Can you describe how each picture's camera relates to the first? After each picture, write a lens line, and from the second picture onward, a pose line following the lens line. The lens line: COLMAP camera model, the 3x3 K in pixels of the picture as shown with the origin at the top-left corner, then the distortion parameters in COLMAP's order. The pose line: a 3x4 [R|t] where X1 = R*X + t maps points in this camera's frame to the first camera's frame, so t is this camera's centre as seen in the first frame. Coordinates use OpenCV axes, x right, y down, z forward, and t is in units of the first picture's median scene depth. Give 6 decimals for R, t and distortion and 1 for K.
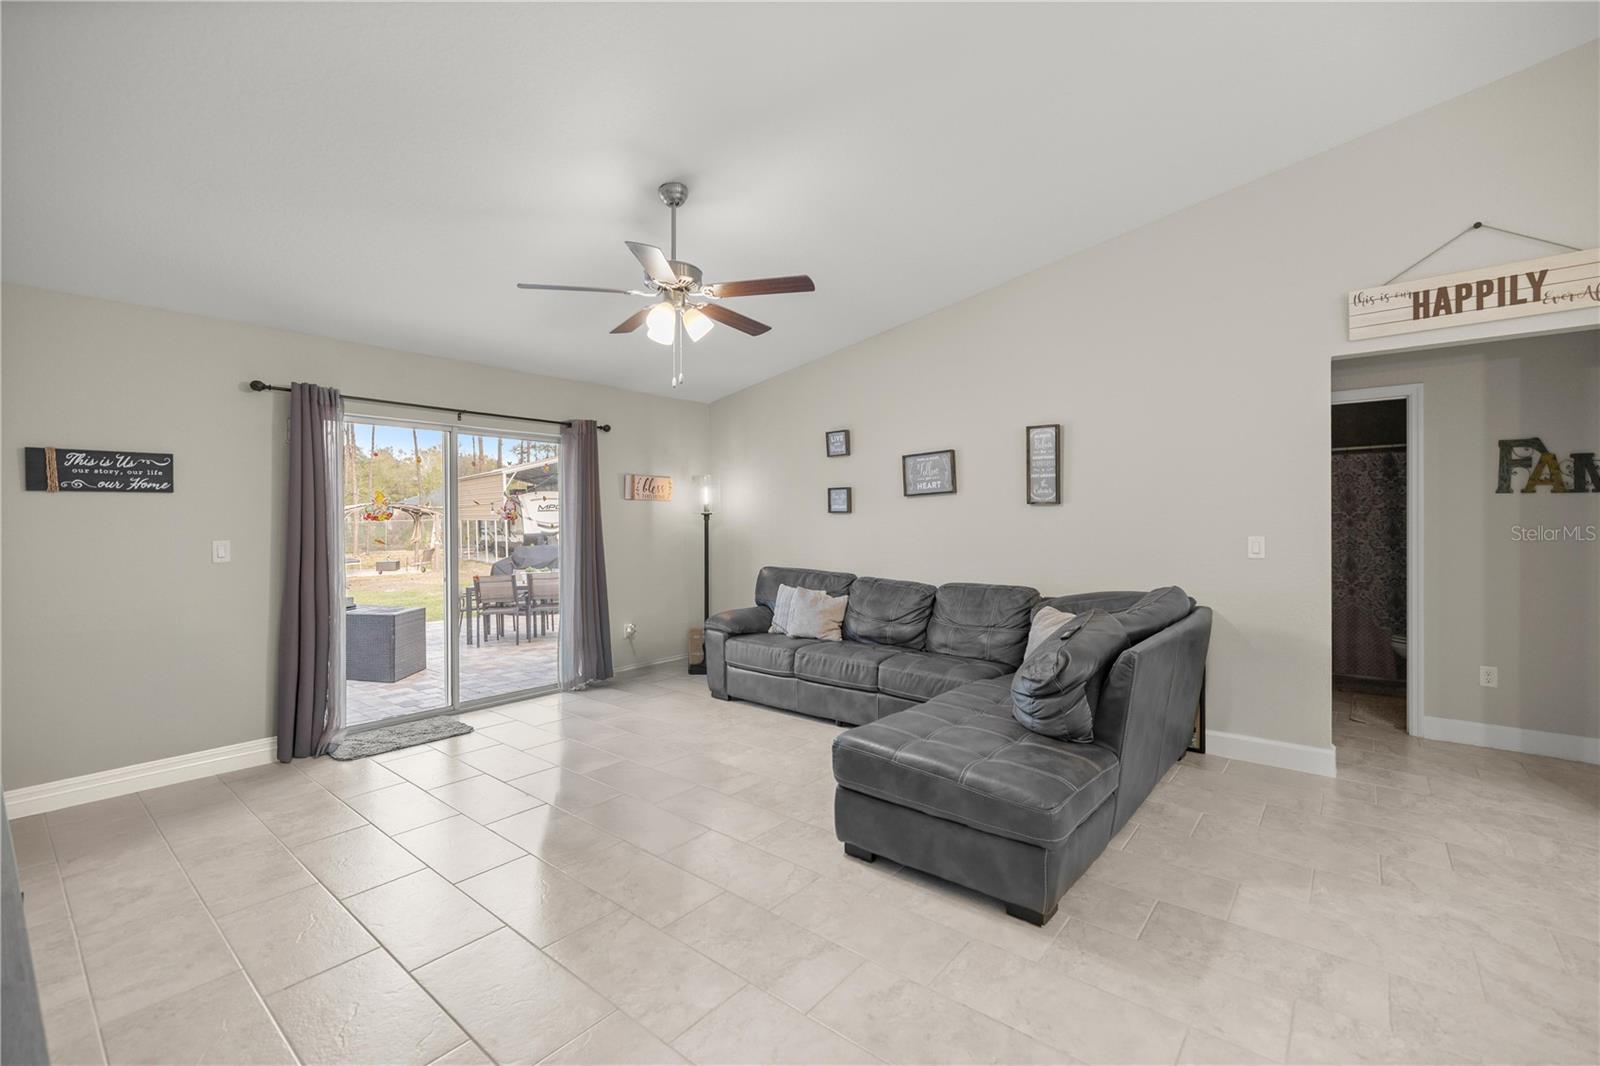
lens RADIAL K [[677.3, 0, 803.8], [0, 677.3, 524.6], [0, 0, 1]] dist [0.002360, 0.000081]
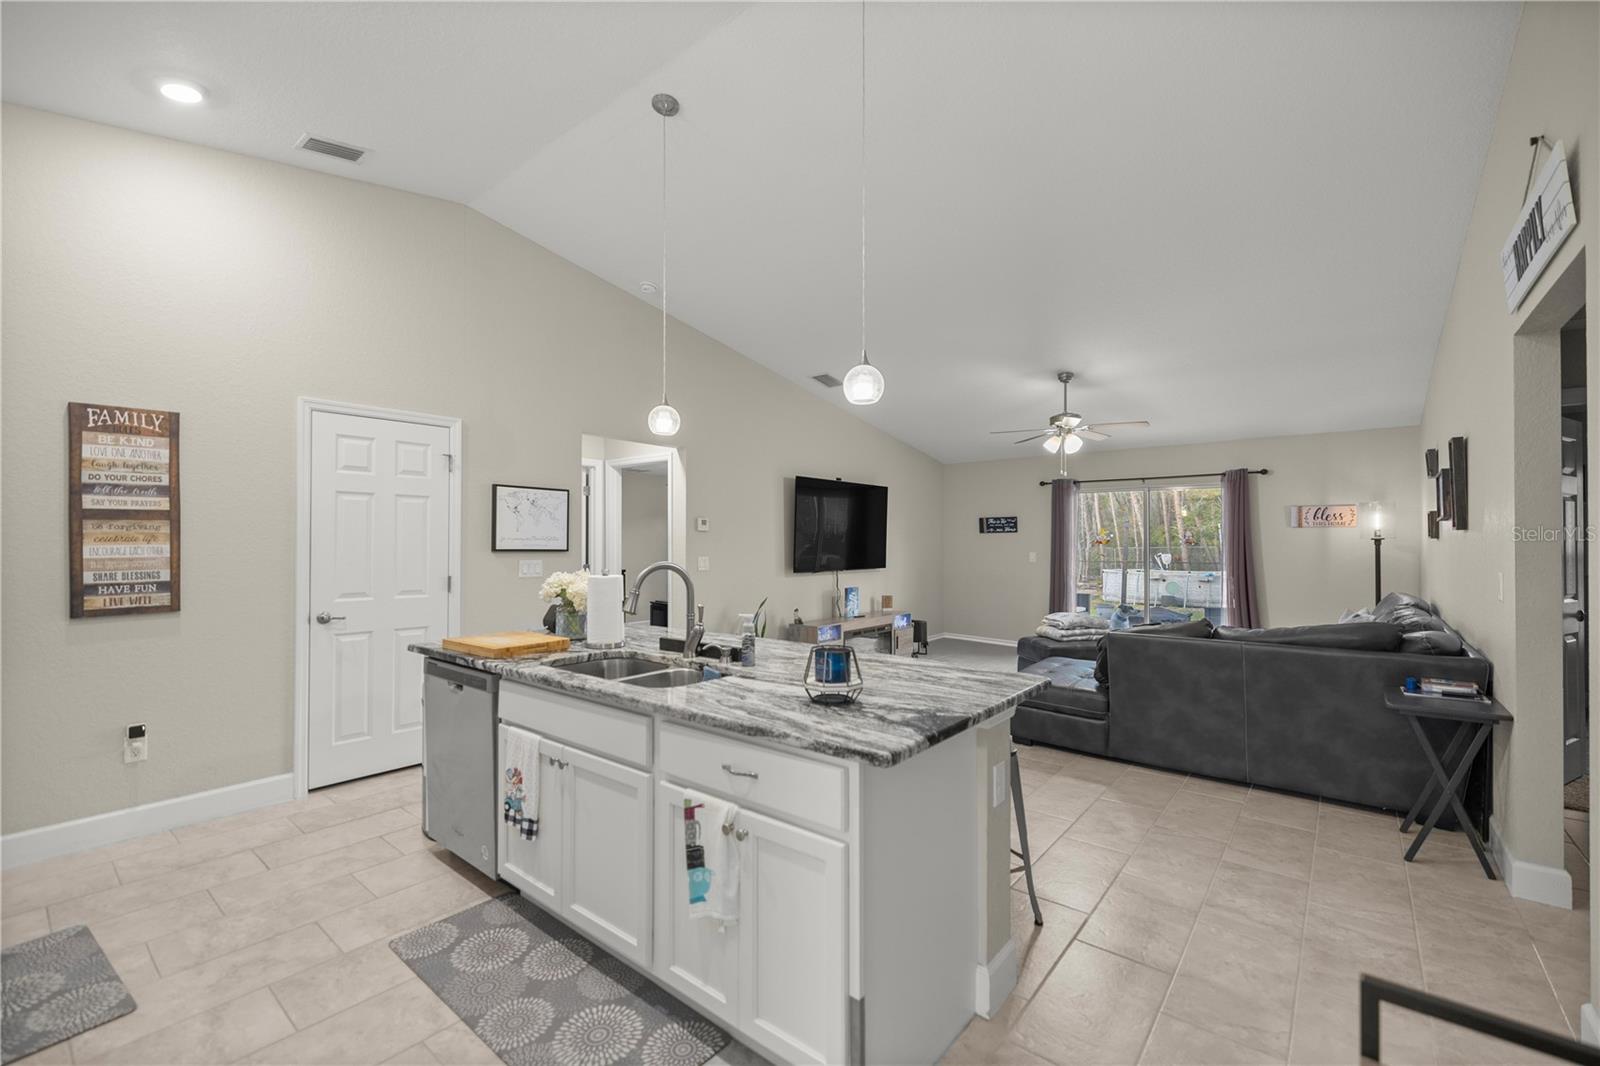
lens RADIAL K [[677.3, 0, 804.5], [0, 677.3, 536.2], [0, 0, 1]] dist [0.002360, 0.000081]
pose [[0.005017, -0.008356, -0.999953, 1.562853], [-0.009419, 0.999920, -0.008403, -0.005757], [0.999943, 0.009461, 0.004938, 0.226344]]
